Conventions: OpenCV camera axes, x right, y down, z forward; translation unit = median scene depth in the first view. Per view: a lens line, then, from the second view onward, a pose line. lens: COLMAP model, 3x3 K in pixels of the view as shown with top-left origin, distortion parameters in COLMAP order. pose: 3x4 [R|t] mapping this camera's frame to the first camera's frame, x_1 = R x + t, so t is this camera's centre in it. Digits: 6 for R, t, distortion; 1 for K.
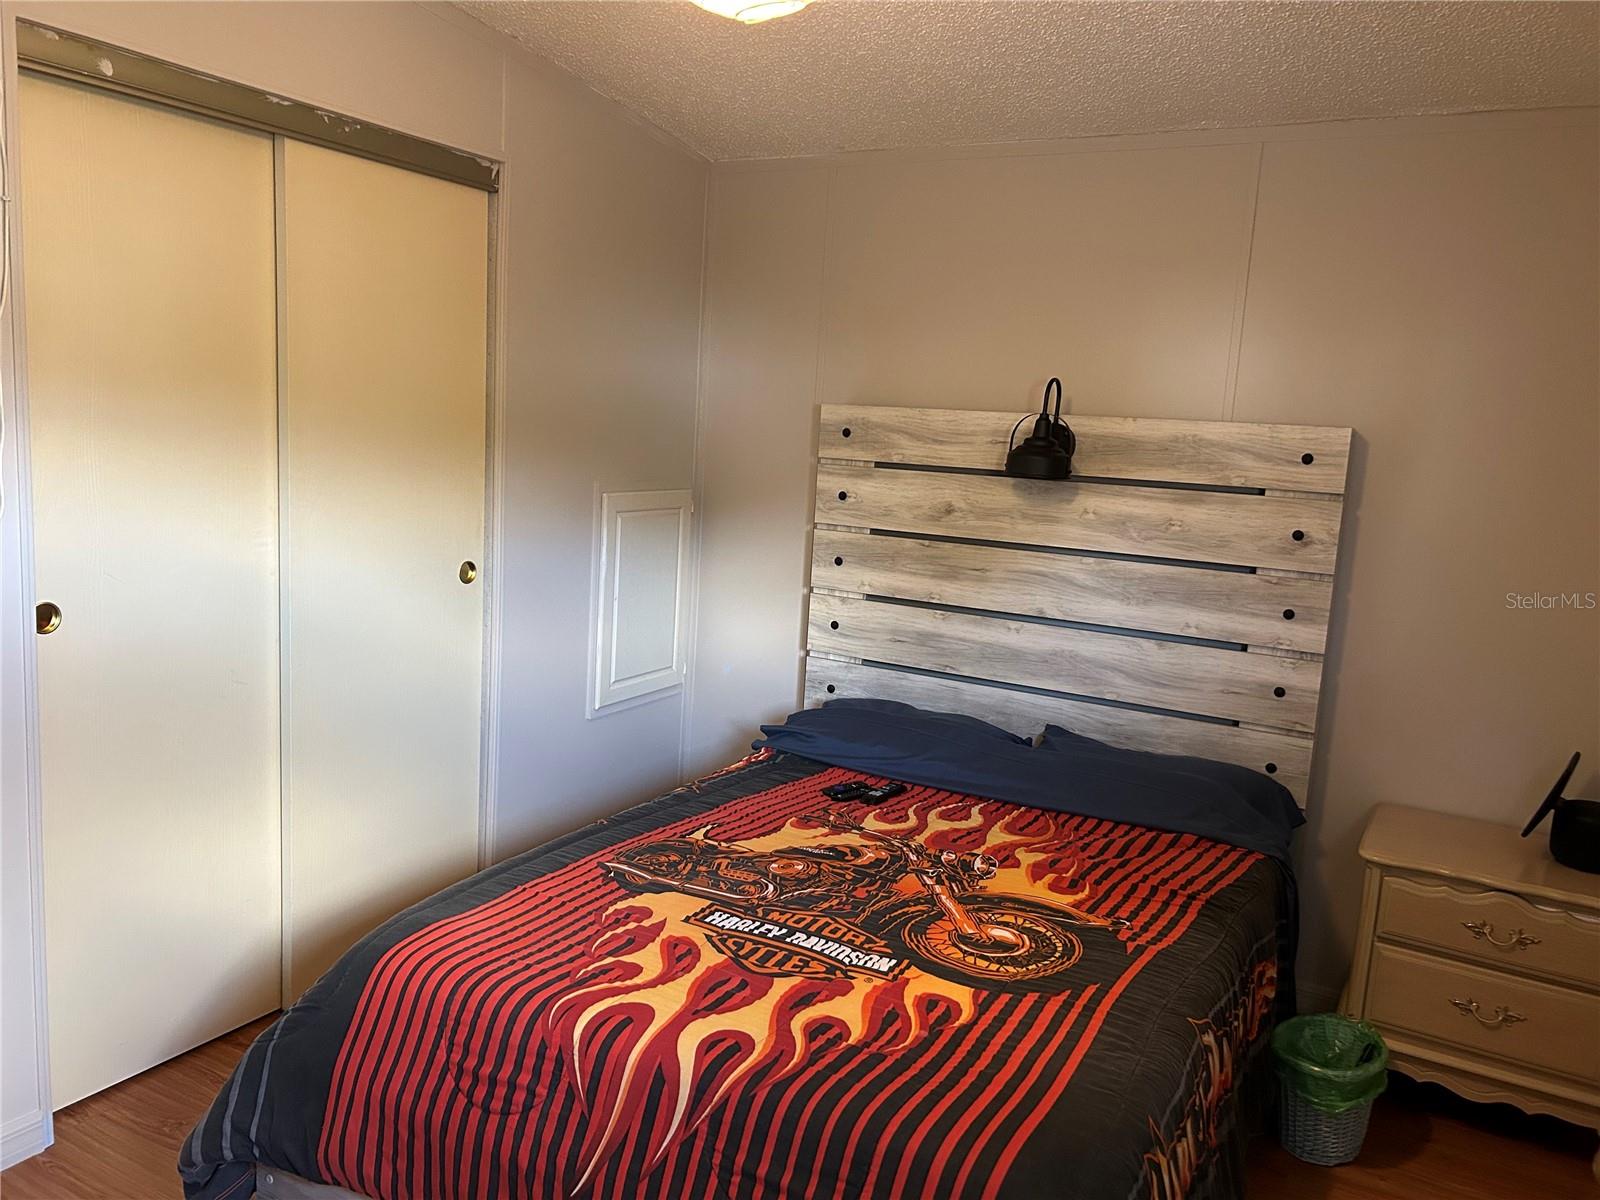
lens RADIAL K [[1191.5, 0, 800.0], [0, 1191.5, 600.0], [0, 0, 1]] dist [0.203897, -0.502072]
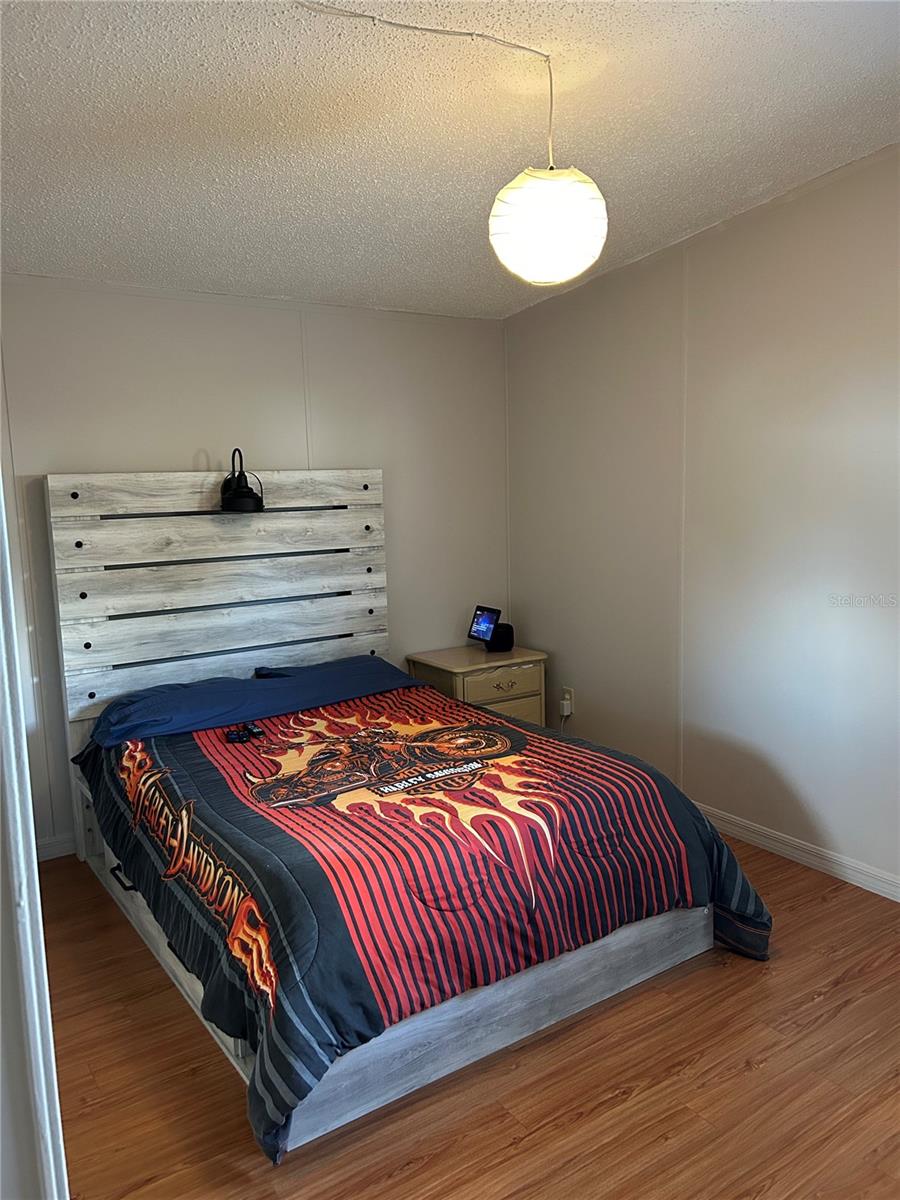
lens RADIAL K [[893.6, 0, 452.8], [0, 893.6, 613.6], [0, 0, 1]] dist [0.203897, -0.502072]
pose [[0.450218, -0.208485, 0.868238, -0.695871], [0.183061, 0.973257, 0.138778, -0.083559], [-0.873952, 0.096460, 0.476344, 0.207780]]
